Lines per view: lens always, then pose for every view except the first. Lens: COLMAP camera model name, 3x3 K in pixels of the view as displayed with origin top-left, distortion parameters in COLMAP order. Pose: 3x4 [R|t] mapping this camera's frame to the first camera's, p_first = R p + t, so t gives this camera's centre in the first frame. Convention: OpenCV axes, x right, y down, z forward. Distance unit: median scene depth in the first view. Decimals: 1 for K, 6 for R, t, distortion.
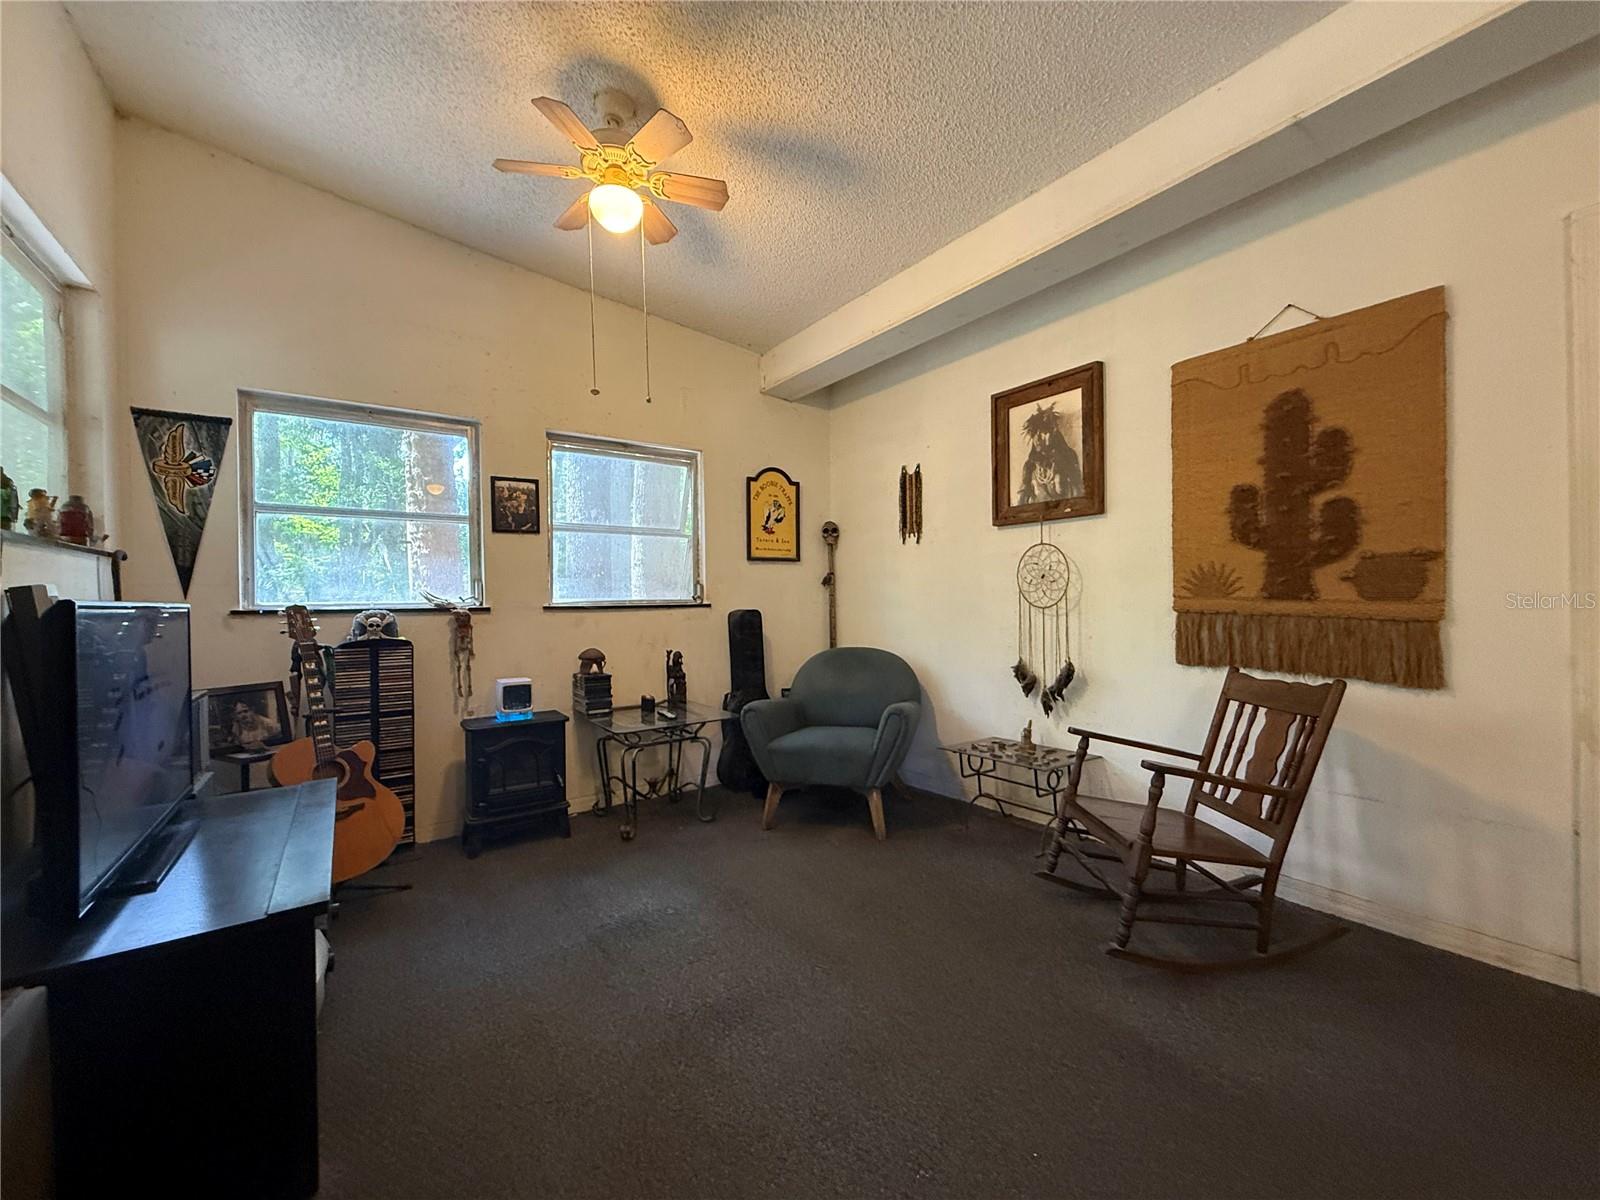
lens RADIAL K [[636.1, 0, 797.0], [0, 636.1, 600.2], [0, 0, 1]] dist [0.000643, 0.000079]
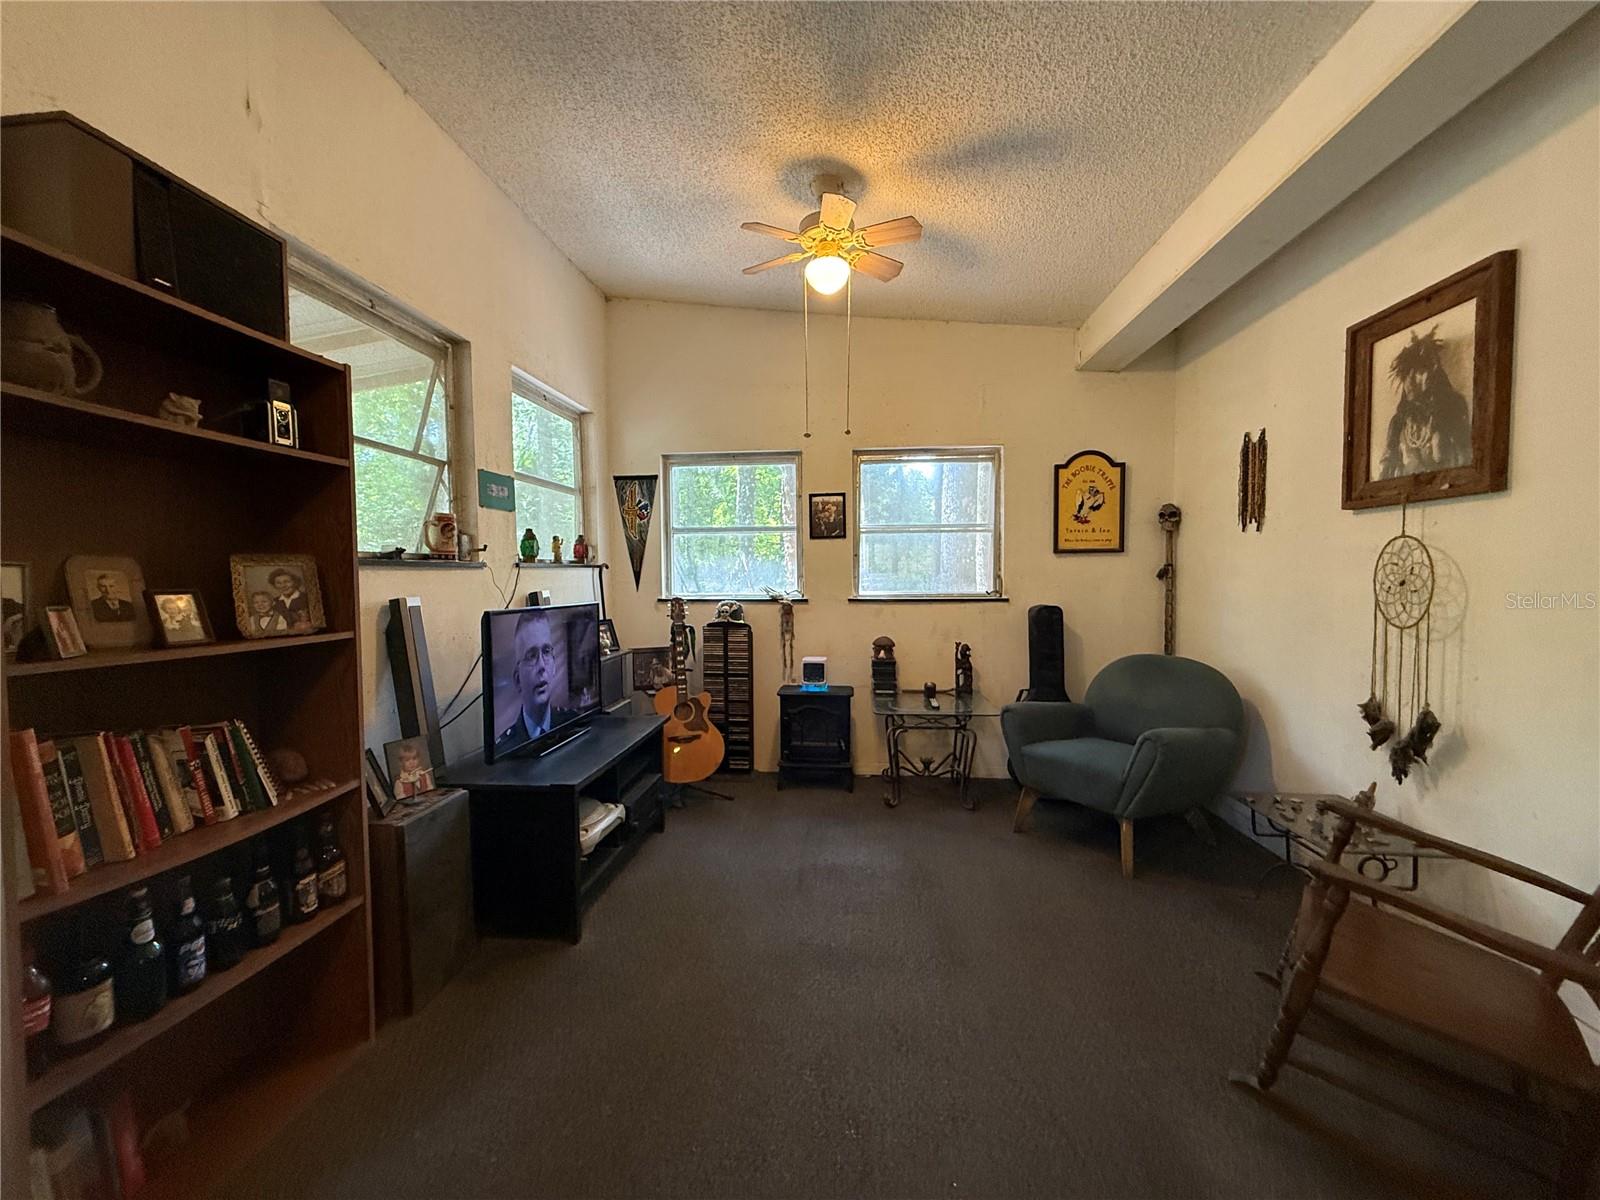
lens RADIAL K [[636.1, 0, 797.0], [0, 636.1, 600.2], [0, 0, 1]] dist [0.000643, 0.000079]
pose [[0.755792, 0.034839, -0.653884, 0.329880], [-0.003530, 0.998786, 0.049135, -0.048717], [0.654802, -0.034827, 0.754998, 0.035337]]
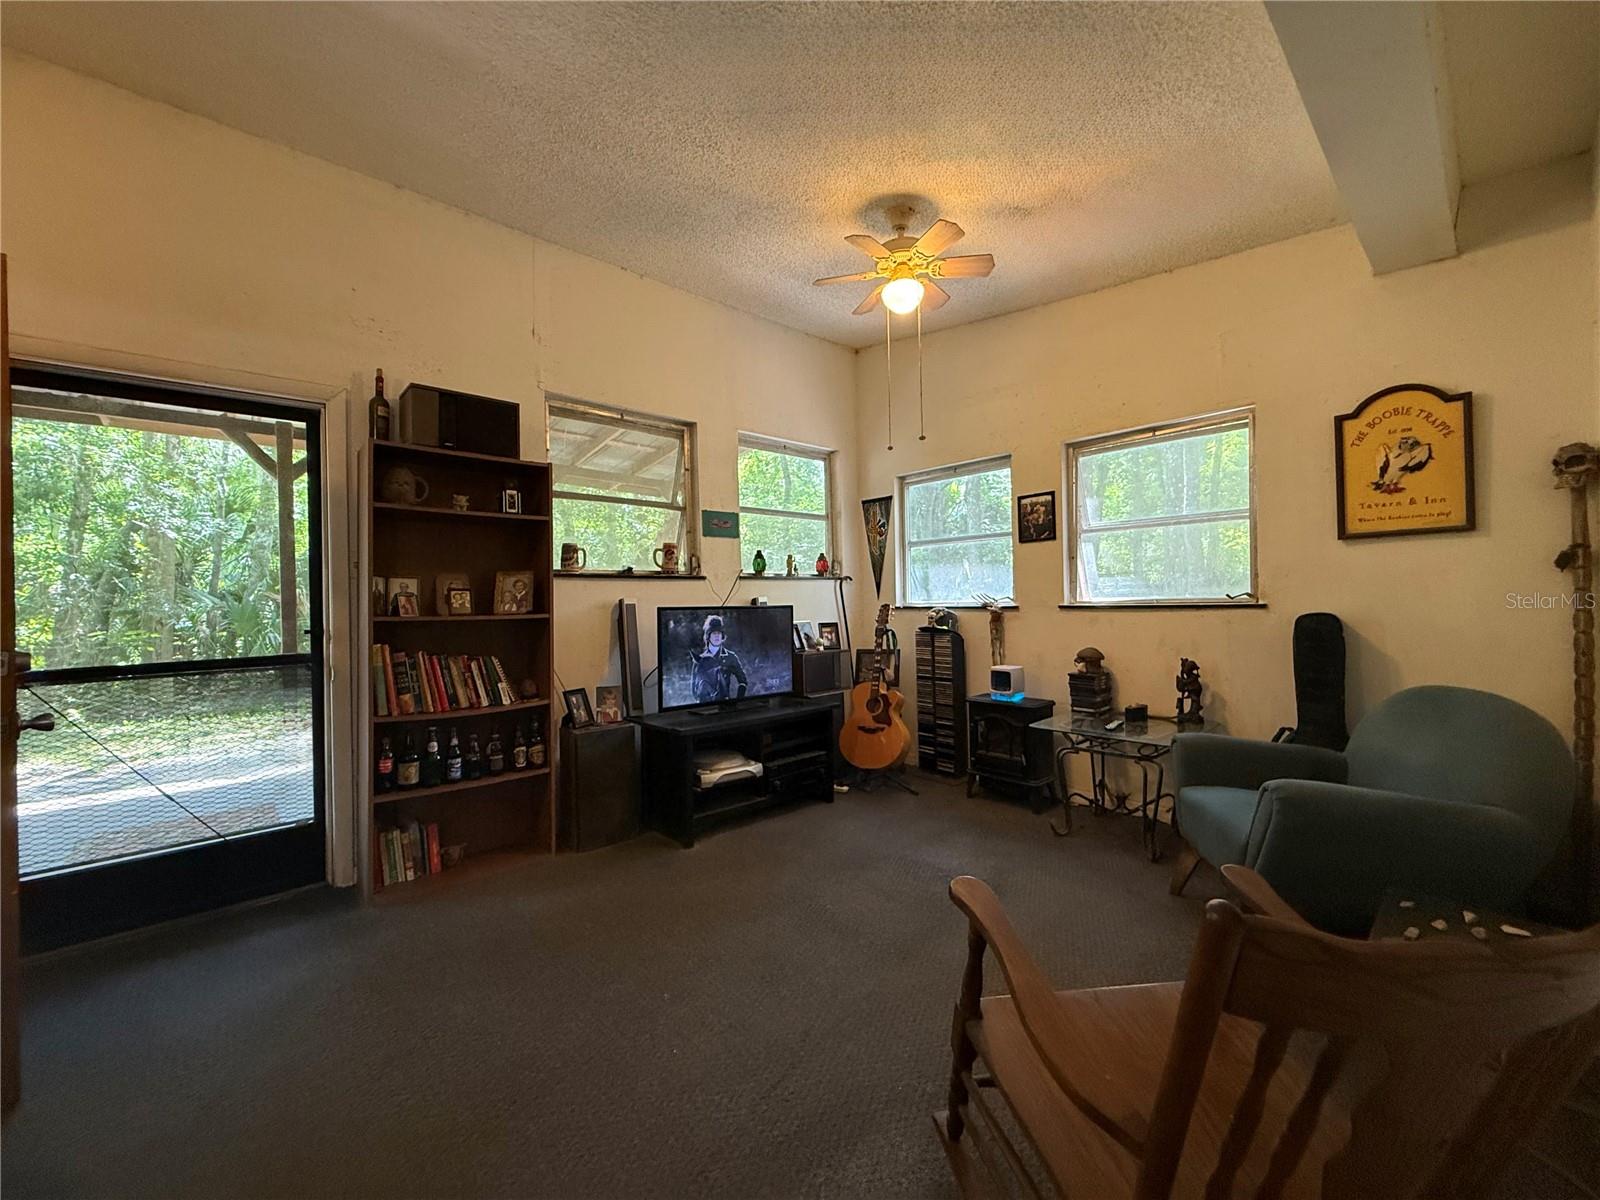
lens RADIAL K [[636.1, 0, 797.0], [0, 636.1, 600.2], [0, 0, 1]] dist [0.000643, 0.000079]
pose [[0.121603, 0.008273, -0.992544, 0.672631], [0.015652, 0.999825, 0.010251, -0.018722], [0.992455, -0.016781, 0.121452, 0.444626]]
